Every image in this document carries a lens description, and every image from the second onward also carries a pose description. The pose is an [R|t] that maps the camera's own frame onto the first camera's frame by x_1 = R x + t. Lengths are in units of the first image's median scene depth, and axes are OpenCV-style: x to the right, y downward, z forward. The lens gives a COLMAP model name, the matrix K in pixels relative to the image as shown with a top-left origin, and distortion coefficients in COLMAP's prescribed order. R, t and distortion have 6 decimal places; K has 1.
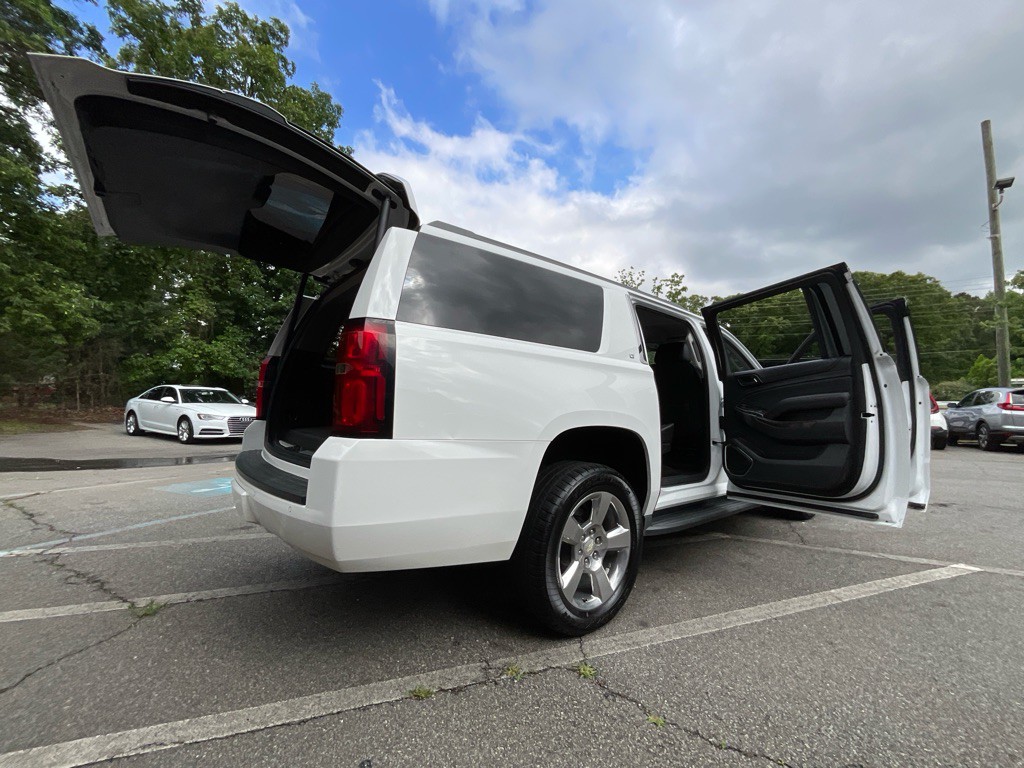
lens RADIAL K [[417.1, 0, 512.6], [0, 417.1, 393.6], [0, 0, 1]] dist [-0.000896, -0.001047]
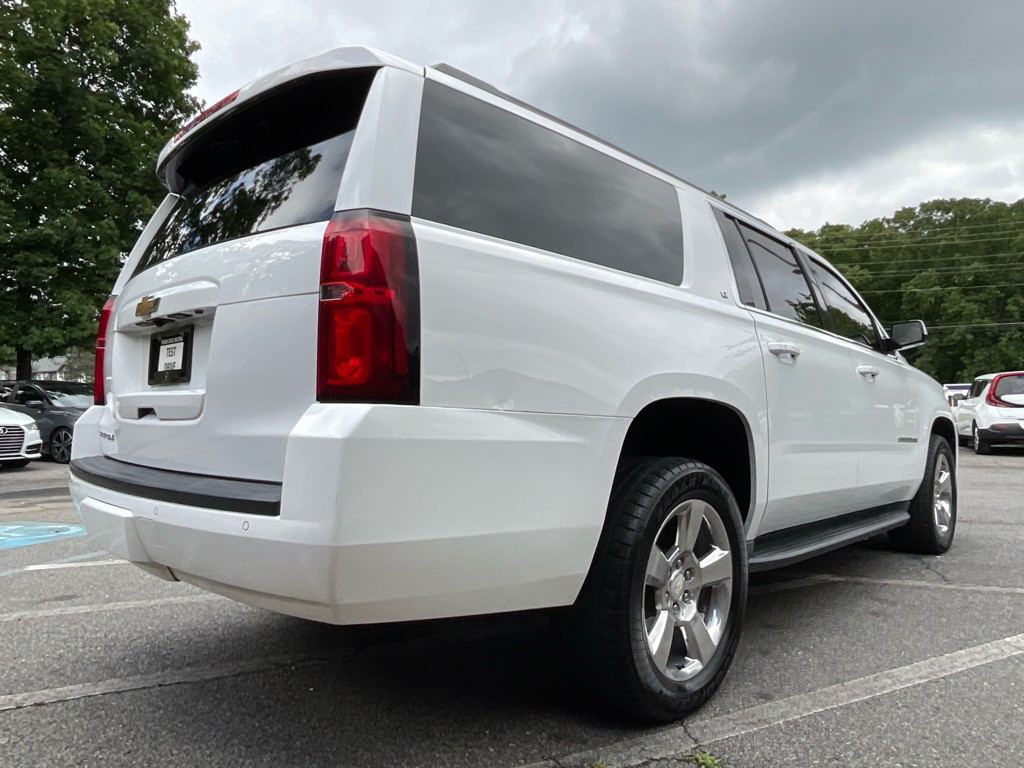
lens RADIAL K [[686.7, 0, 516.6], [0, 686.7, 389.7], [0, 0, 1]] dist [-0.011675, 0.002413]
pose [[0.993496, -0.010725, 0.113363, -0.174923], [0.010533, 0.999942, 0.002294, 0.053844], [-0.113381, -0.001085, 0.993551, -0.030367]]
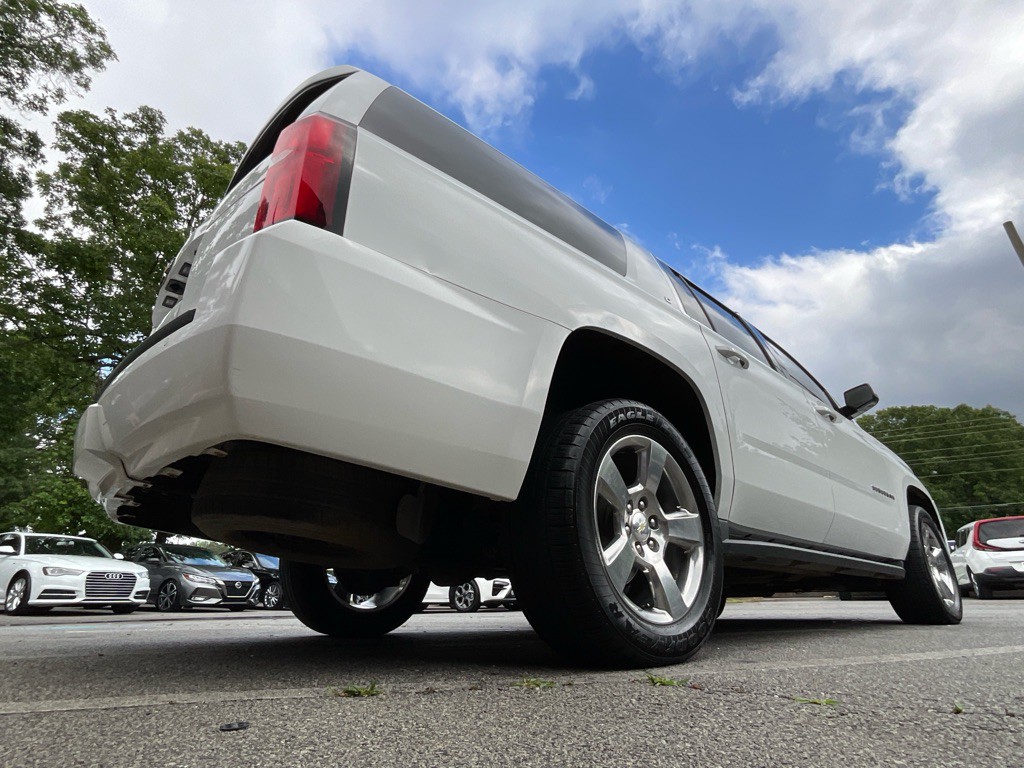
lens RADIAL K [[539.2, 0, 515.3], [0, 539.2, 397.8], [0, 0, 1]] dist [-0.000771, 0.003419]
pose [[0.999164, -0.014021, 0.038400, -0.030830], [0.025954, 0.943315, -0.330883, 0.425537], [-0.031584, 0.331603, 0.942890, 0.171275]]
